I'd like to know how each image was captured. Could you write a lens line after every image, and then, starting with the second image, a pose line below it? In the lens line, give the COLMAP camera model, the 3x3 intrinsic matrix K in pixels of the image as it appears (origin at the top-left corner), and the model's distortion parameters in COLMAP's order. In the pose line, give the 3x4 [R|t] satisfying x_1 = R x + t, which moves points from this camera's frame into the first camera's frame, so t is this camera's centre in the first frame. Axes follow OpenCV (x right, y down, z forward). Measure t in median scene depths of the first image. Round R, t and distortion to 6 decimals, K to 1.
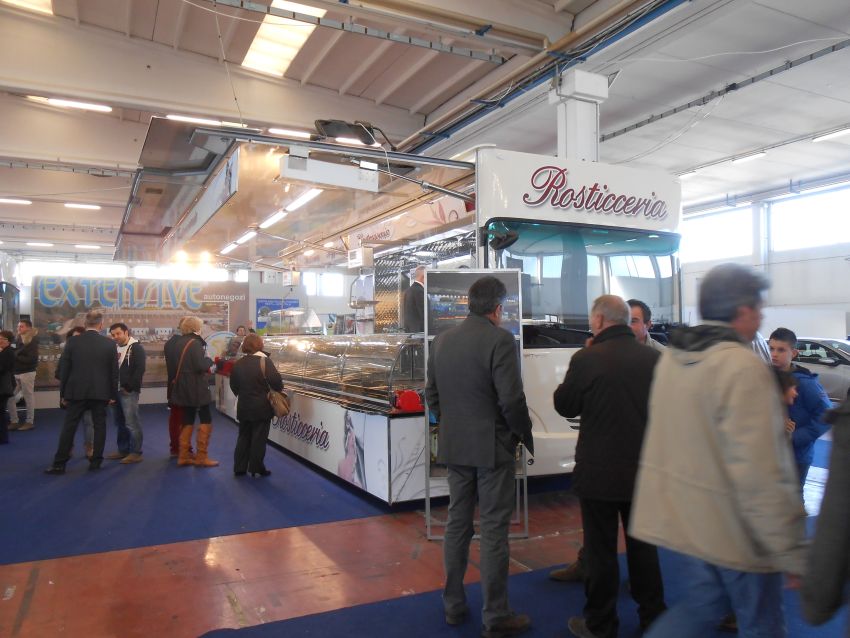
lens RADIAL K [[660.1, 0, 425.1], [0, 660.1, 318.5], [0, 0, 1]] dist [-0.010313, 0.020497]
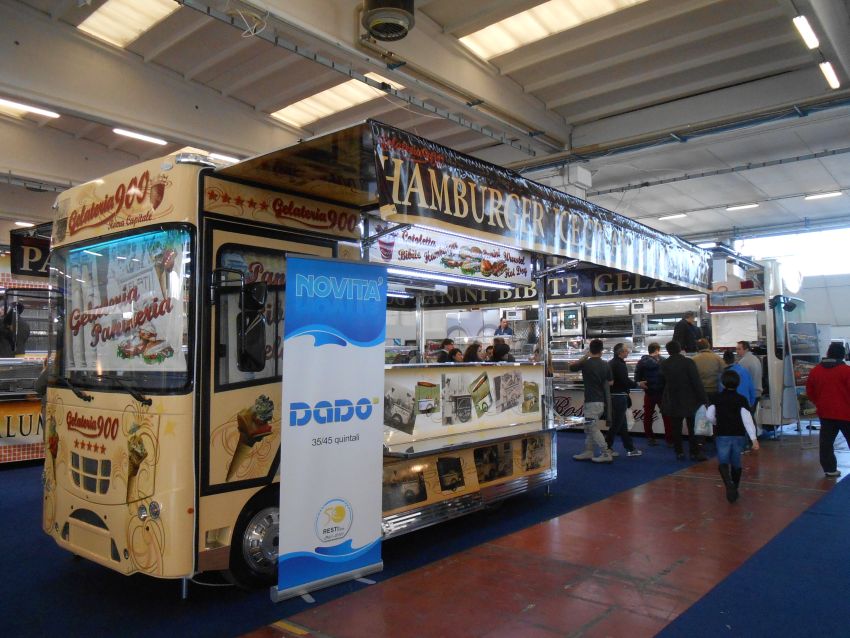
lens RADIAL K [[660.1, 0, 426.9], [0, 660.1, 320.3], [0, 0, 1]] dist [-0.010313, 0.020497]
pose [[0.918934, 0.018121, 0.393995, -0.605307], [-0.005870, 0.999462, -0.032277, -0.001613], [-0.394368, 0.027348, 0.918546, -0.153928]]
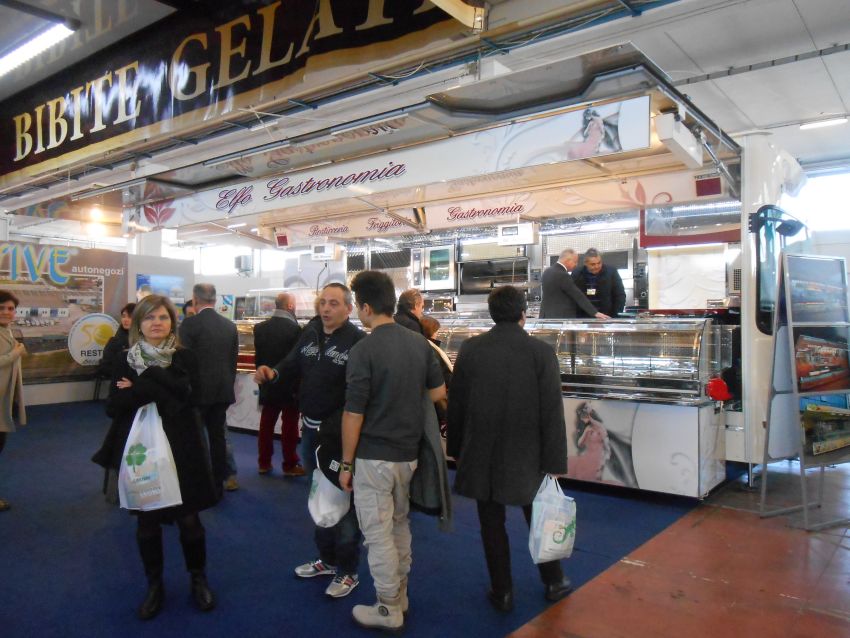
lens RADIAL K [[660.1, 0, 425.8], [0, 660.1, 323.3], [0, 0, 1]] dist [-0.010313, 0.020497]
pose [[0.908589, 0.008545, 0.417603, -0.283194], [-0.020062, 0.999530, 0.023197, 0.005223], [-0.417209, -0.029454, 0.908333, 0.109269]]
